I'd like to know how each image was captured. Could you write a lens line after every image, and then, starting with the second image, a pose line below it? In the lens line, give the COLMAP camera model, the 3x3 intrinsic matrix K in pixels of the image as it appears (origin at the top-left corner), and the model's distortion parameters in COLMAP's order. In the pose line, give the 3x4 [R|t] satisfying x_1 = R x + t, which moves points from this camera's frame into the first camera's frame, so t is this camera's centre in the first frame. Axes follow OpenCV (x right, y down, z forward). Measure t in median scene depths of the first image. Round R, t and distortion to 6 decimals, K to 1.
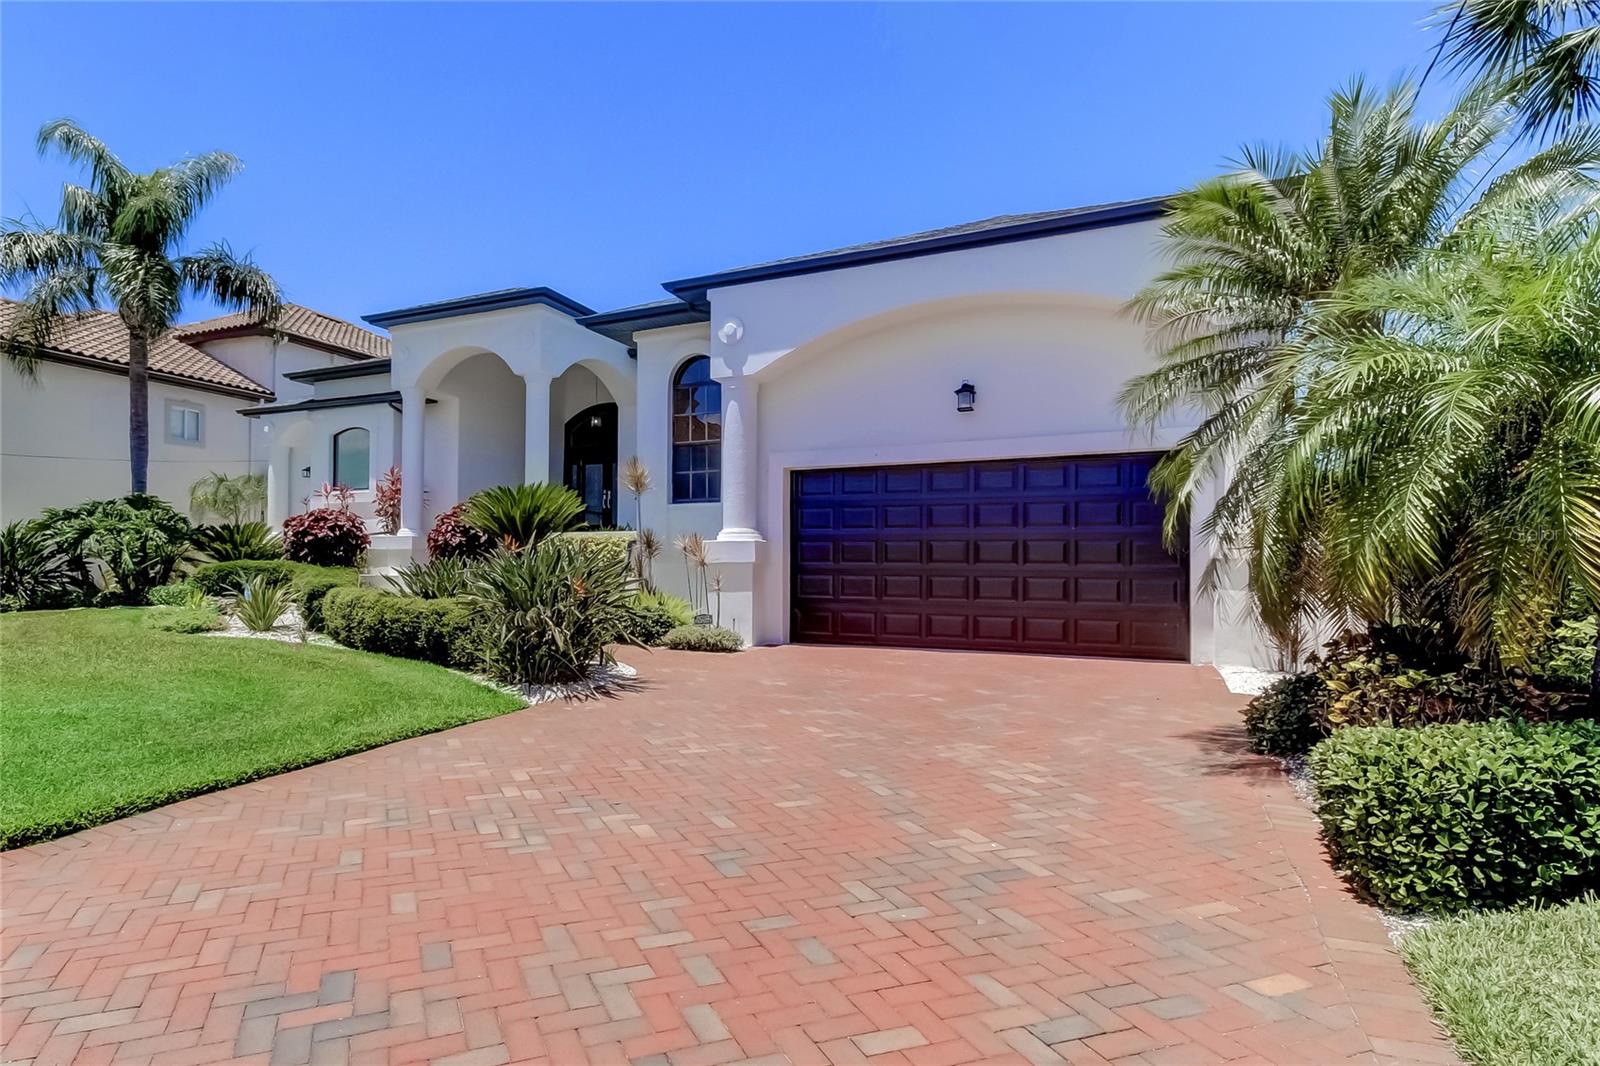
lens RADIAL K [[745.4, 0, 799.8], [0, 745.4, 543.1], [0, 0, 1]] dist [0.018193, -0.002279]
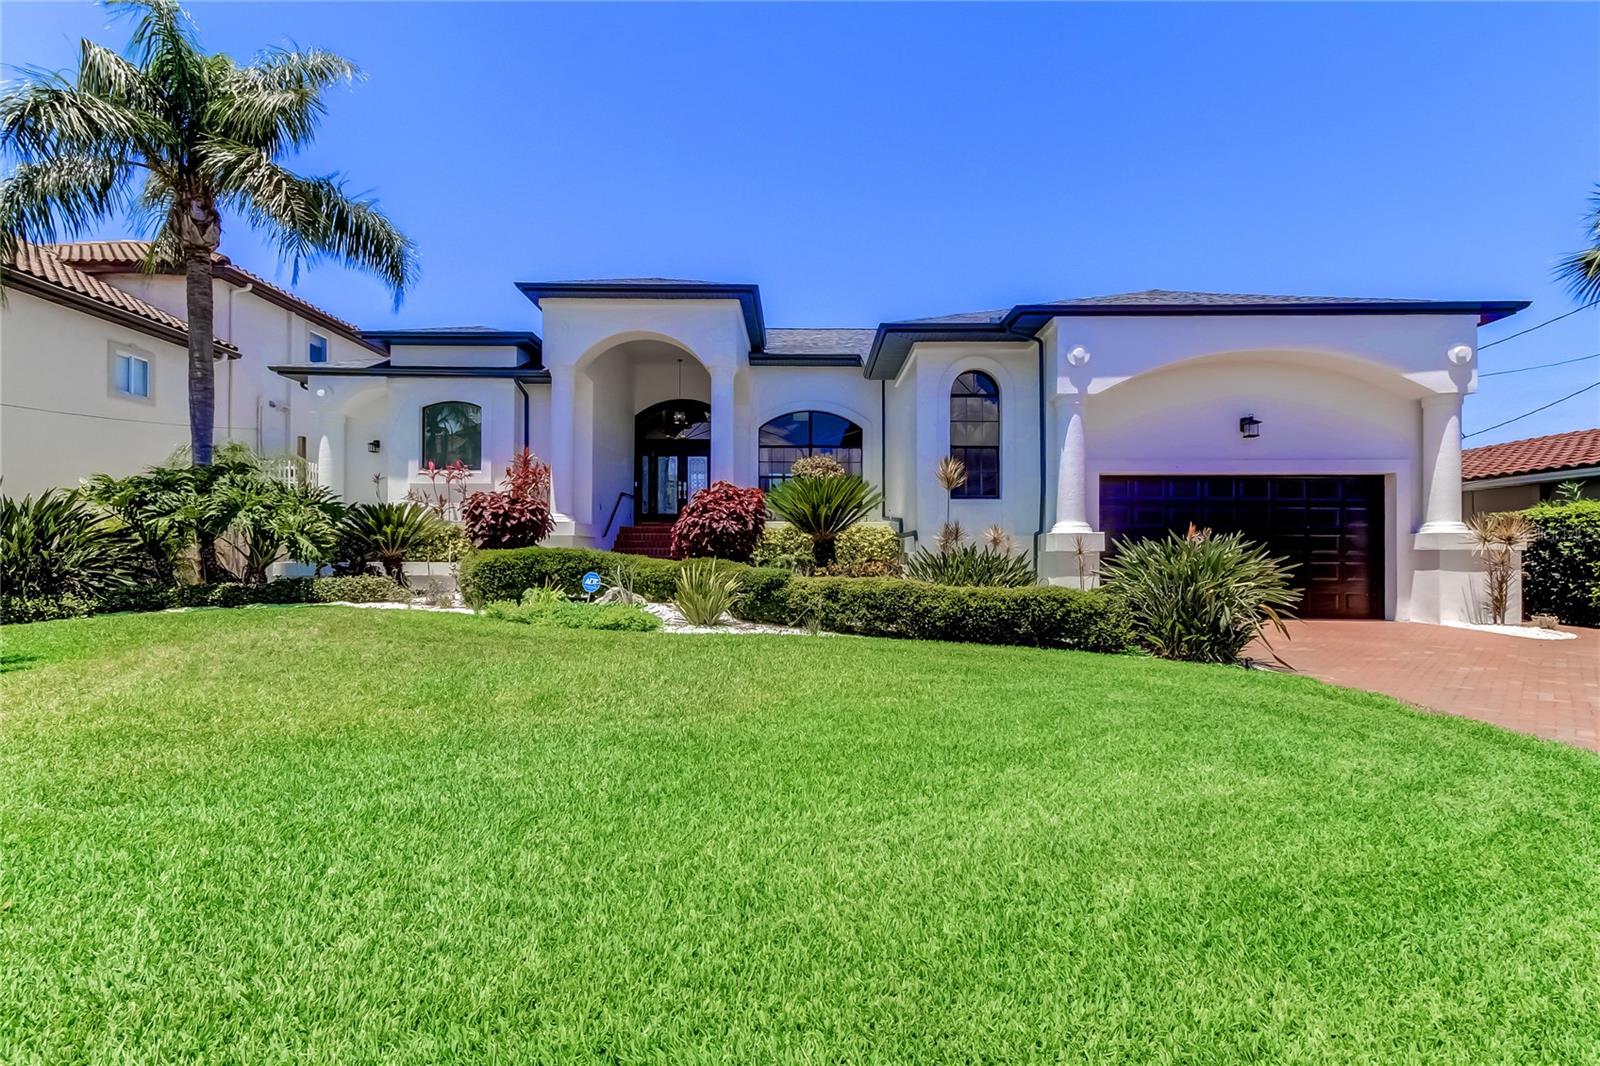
lens RADIAL K [[613.3, 0, 800.2], [0, 613.3, 533.9], [0, 0, 1]] dist [0.001512, 0.000008]
pose [[0.921956, 0.014486, 0.387024, -0.615059], [-0.012696, 0.999894, -0.007182, 0.007928], [-0.387087, 0.001707, 0.922042, 0.194822]]
